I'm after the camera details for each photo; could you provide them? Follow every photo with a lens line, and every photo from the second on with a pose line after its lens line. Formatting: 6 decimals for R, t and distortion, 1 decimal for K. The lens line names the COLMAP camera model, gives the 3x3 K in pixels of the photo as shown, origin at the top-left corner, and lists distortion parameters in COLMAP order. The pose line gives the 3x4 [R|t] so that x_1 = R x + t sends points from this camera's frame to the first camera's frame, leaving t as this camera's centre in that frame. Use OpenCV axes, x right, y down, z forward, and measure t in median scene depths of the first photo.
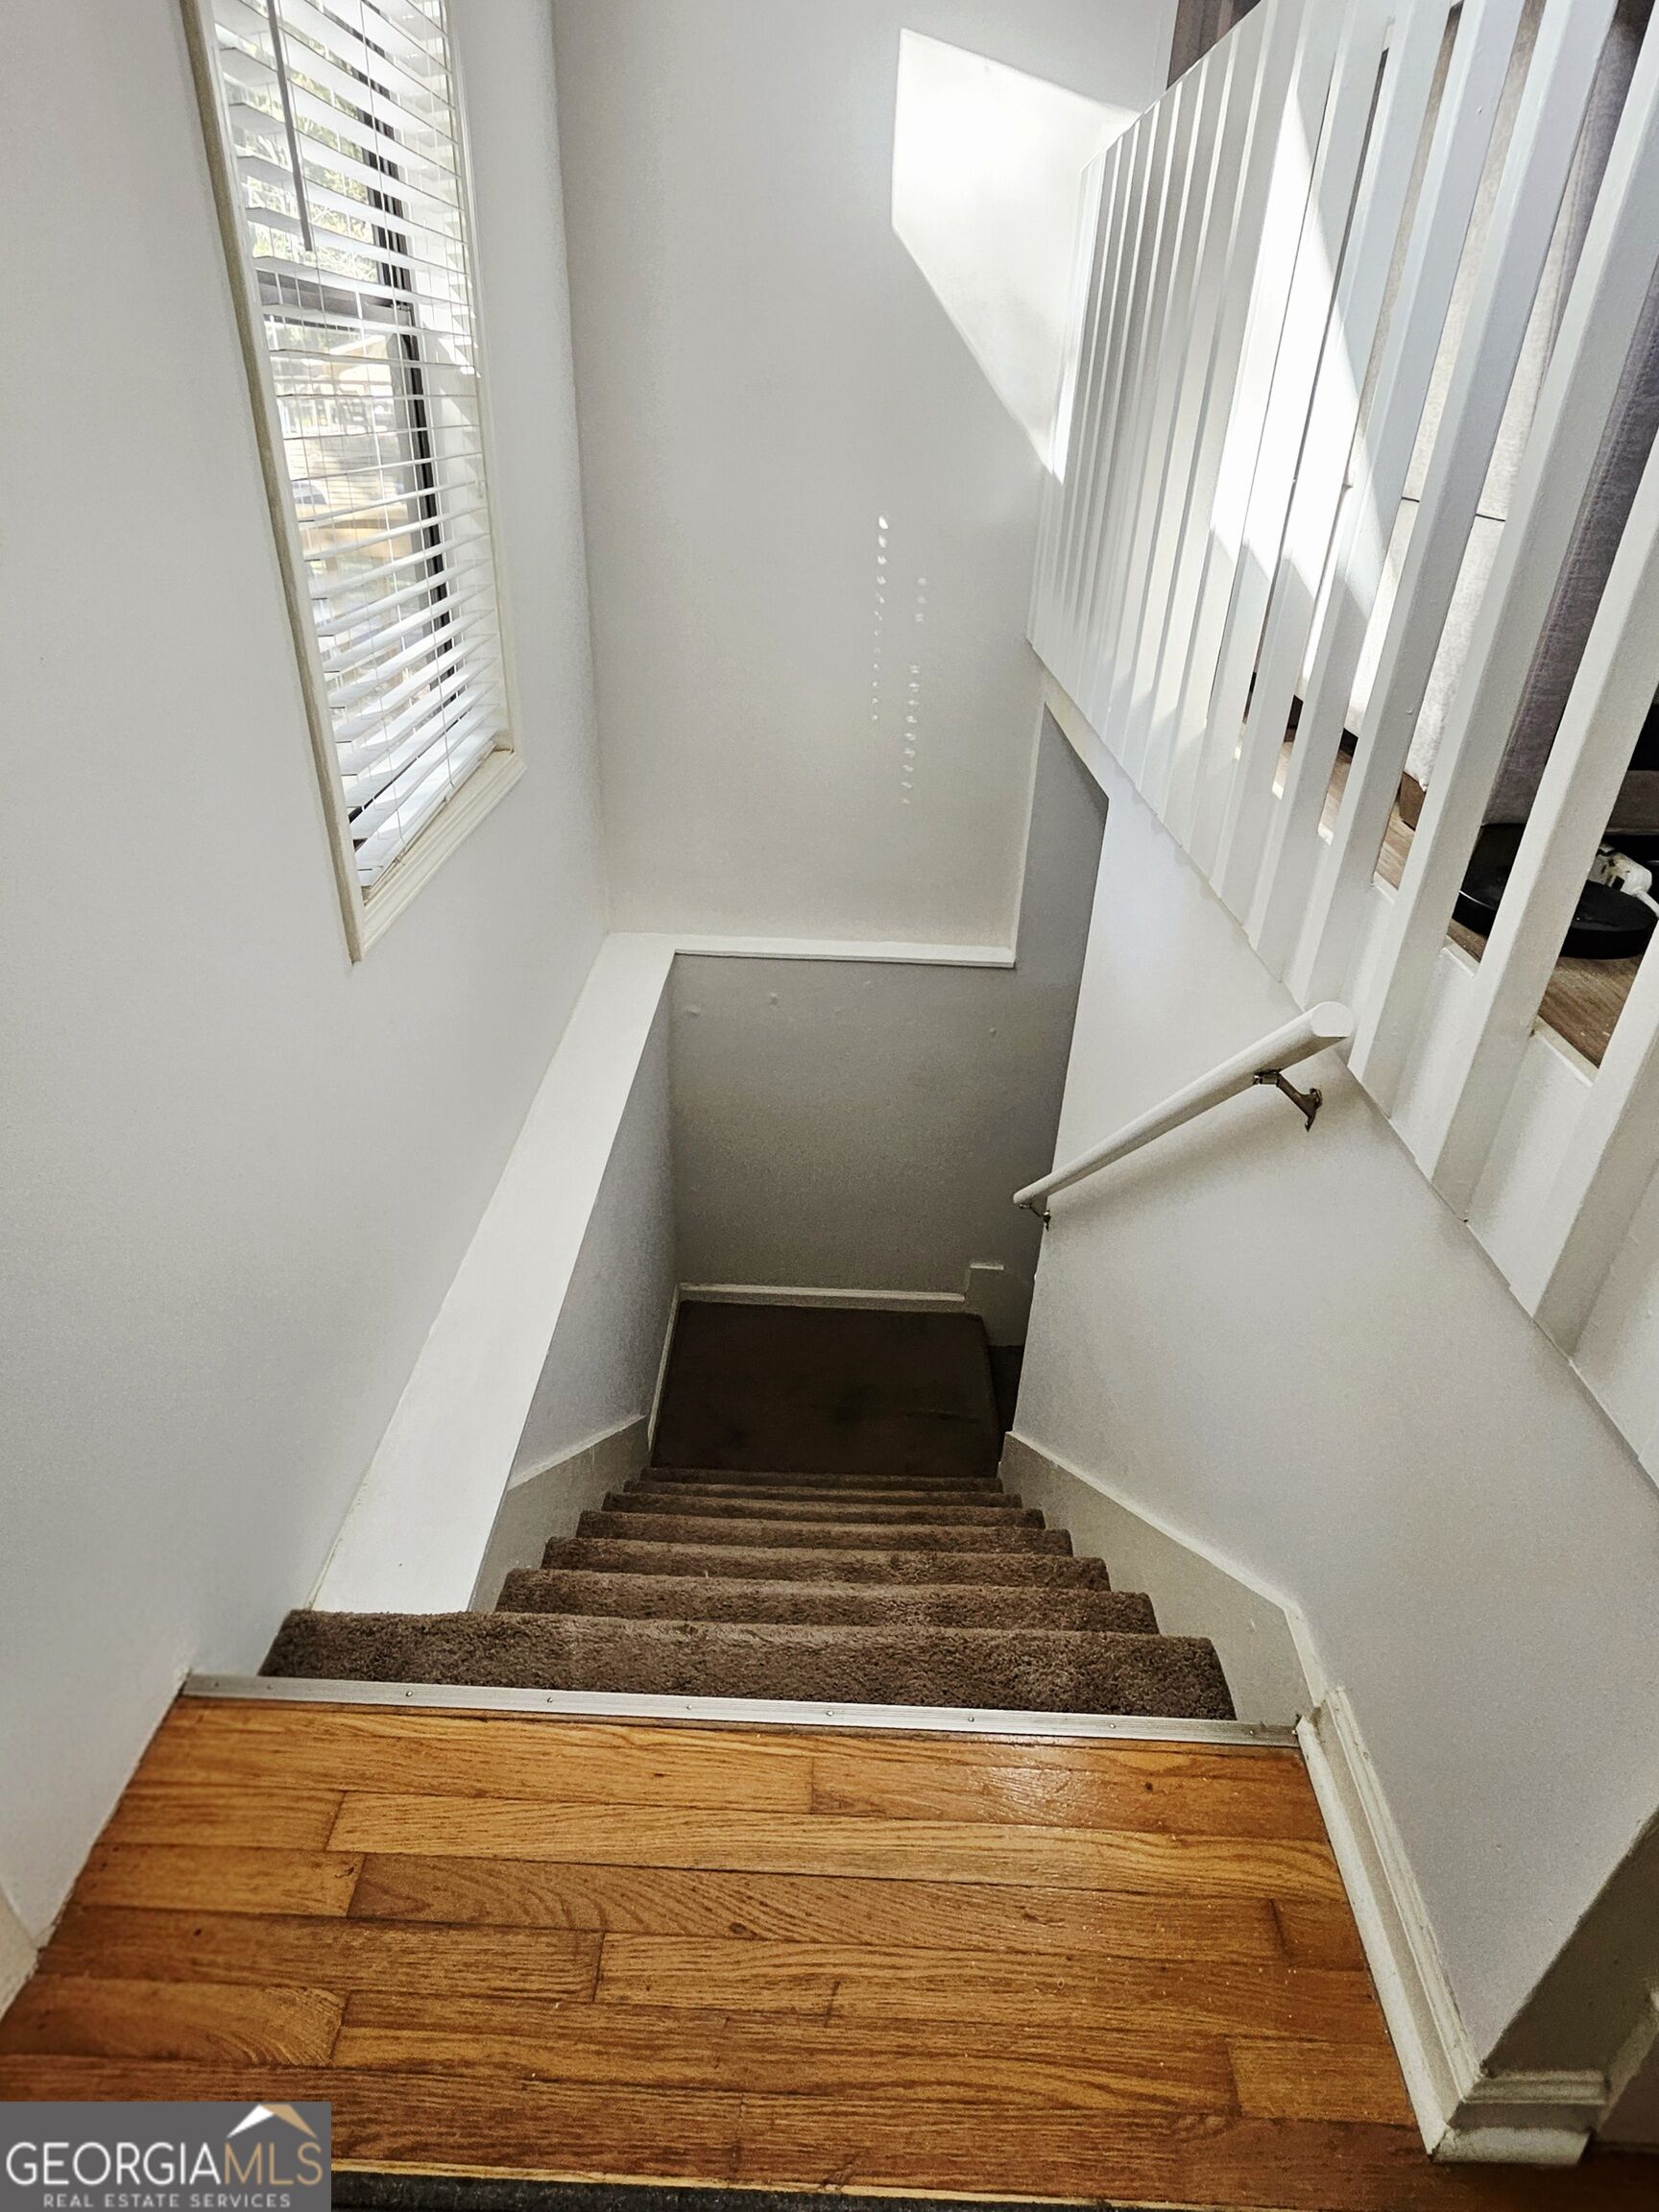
lens RADIAL K [[1184.8, 0, 838.6], [0, 1184.8, 1095.3], [0, 0, 1]] dist [0.000036, -0.002024]
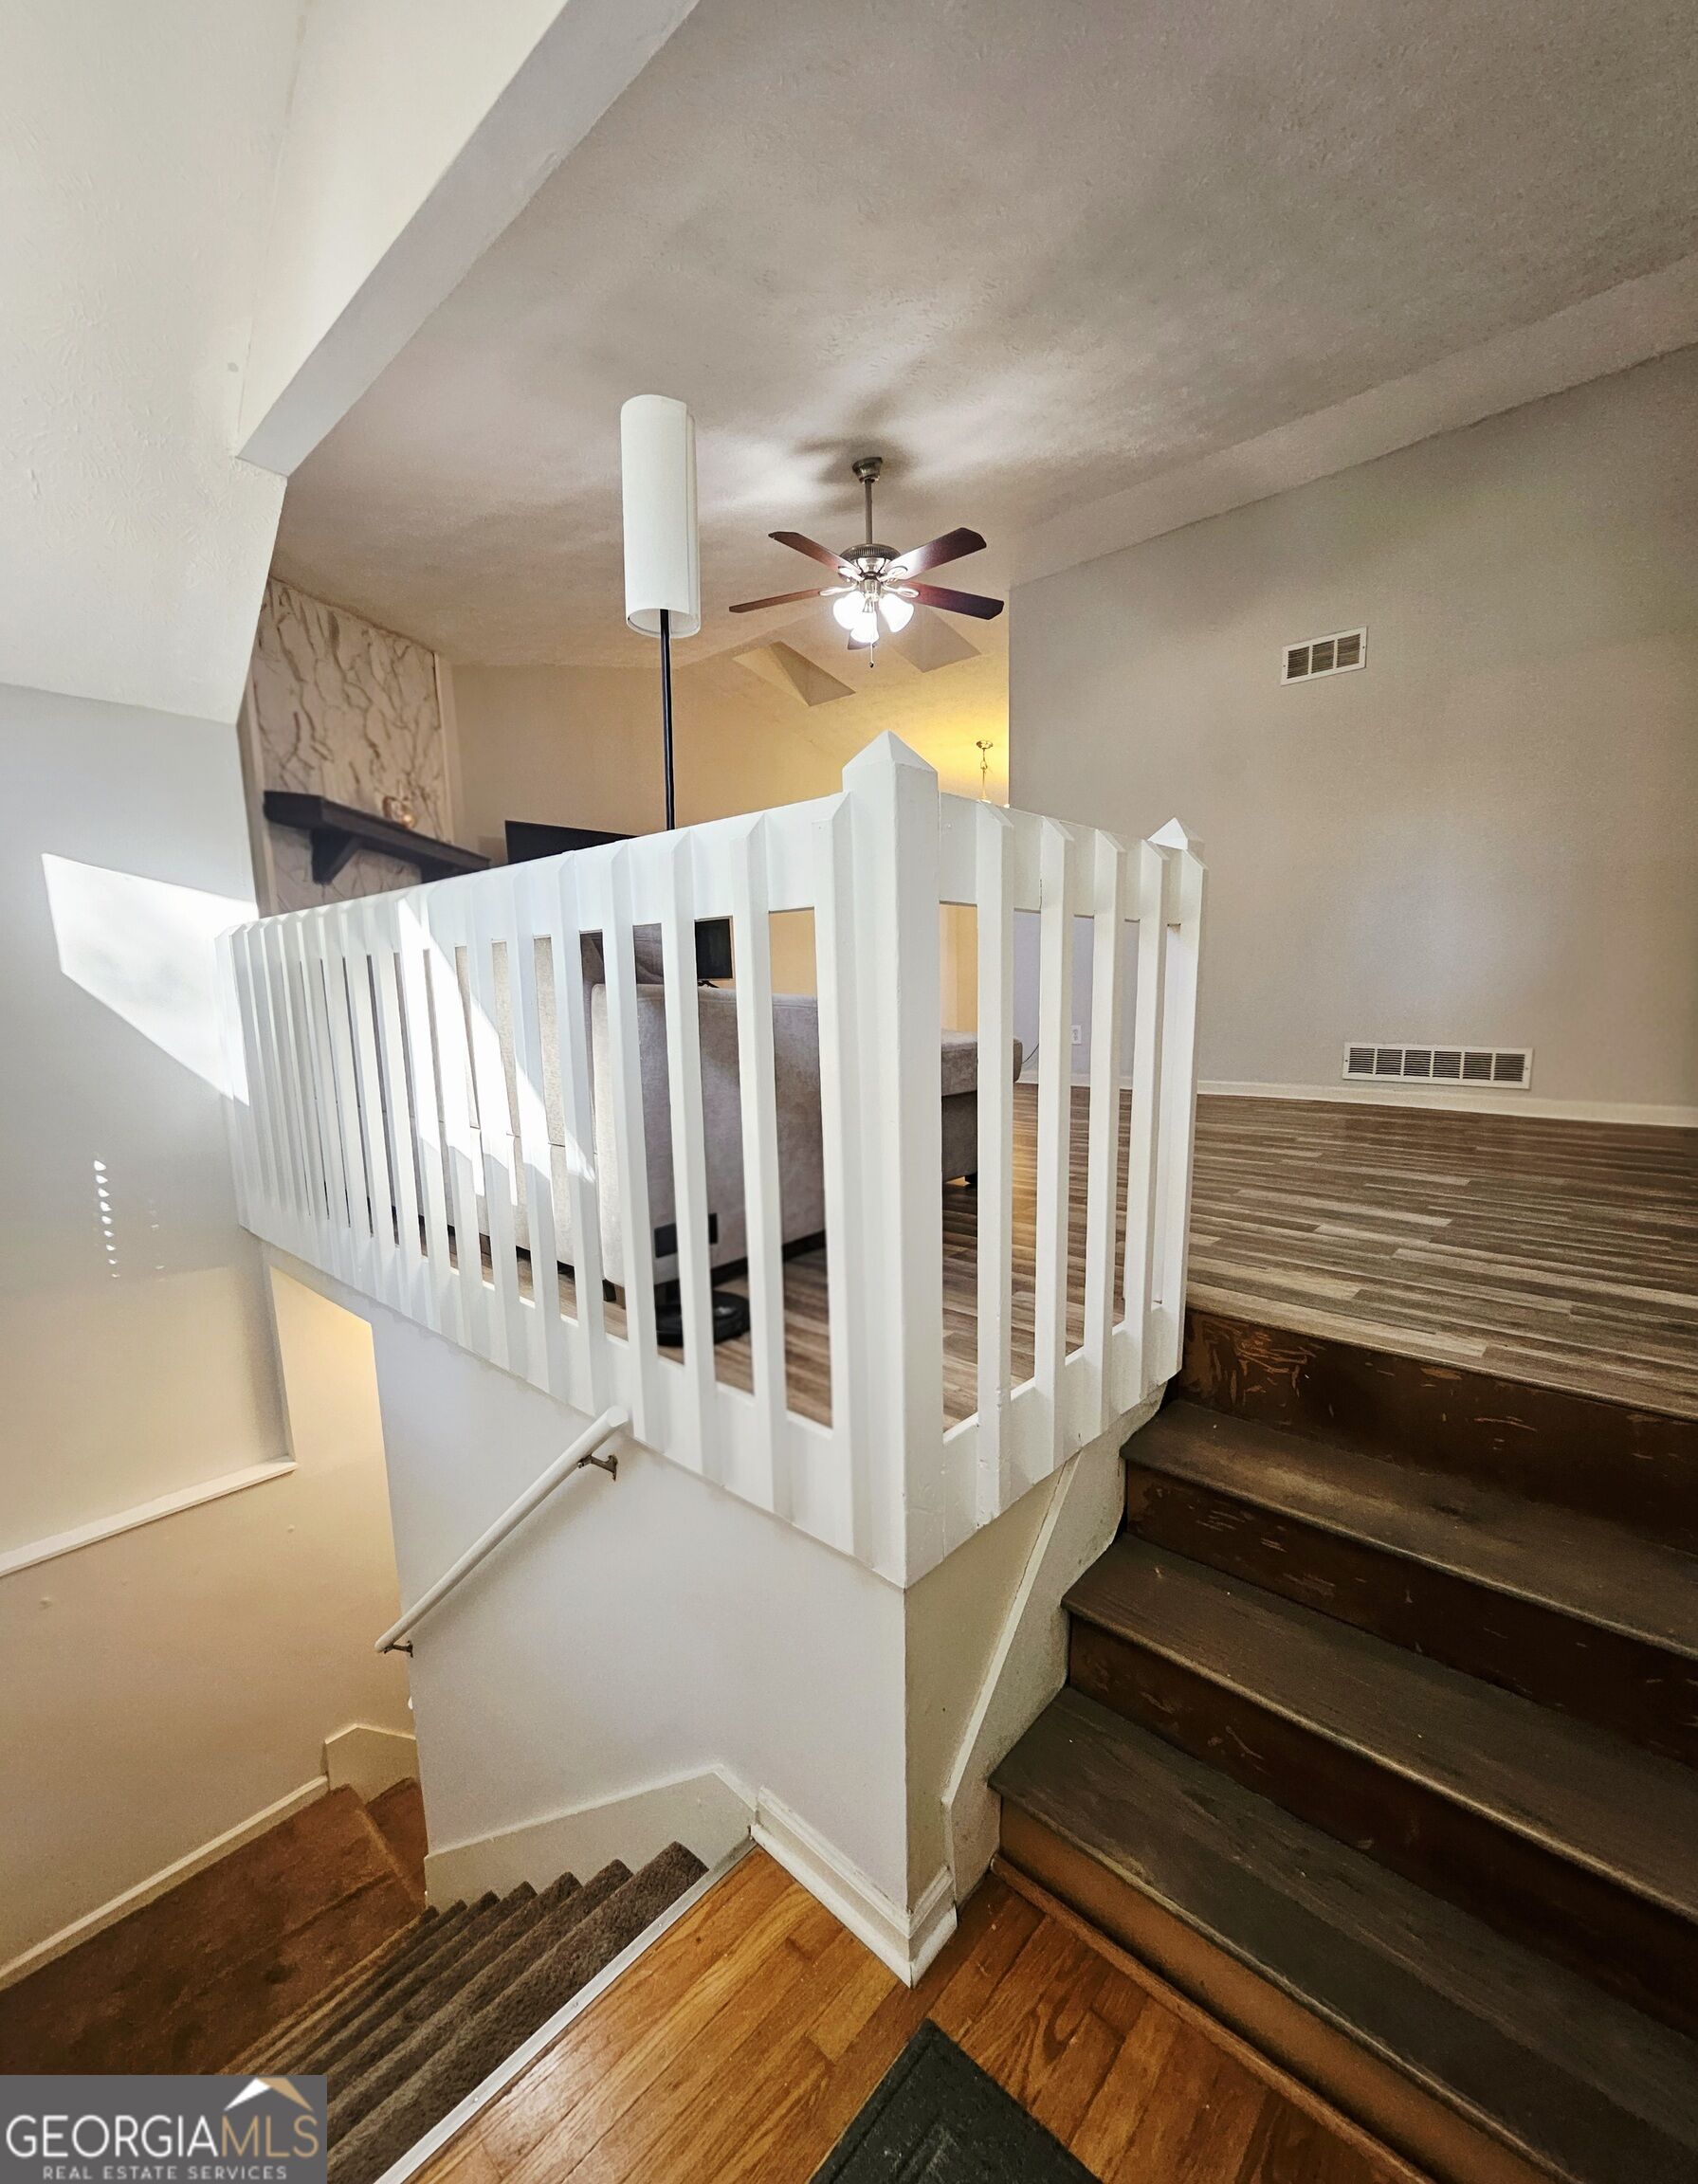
lens RADIAL K [[891.4, 0, 839.0], [0, 891.4, 1101.5], [0, 0, 1]] dist [0.002774, -0.000080]
pose [[0.657042, -0.130746, 0.742429, -0.332170], [0.408159, 0.889703, -0.204534, -0.073506], [-0.633800, 0.437417, 0.637938, -0.329353]]
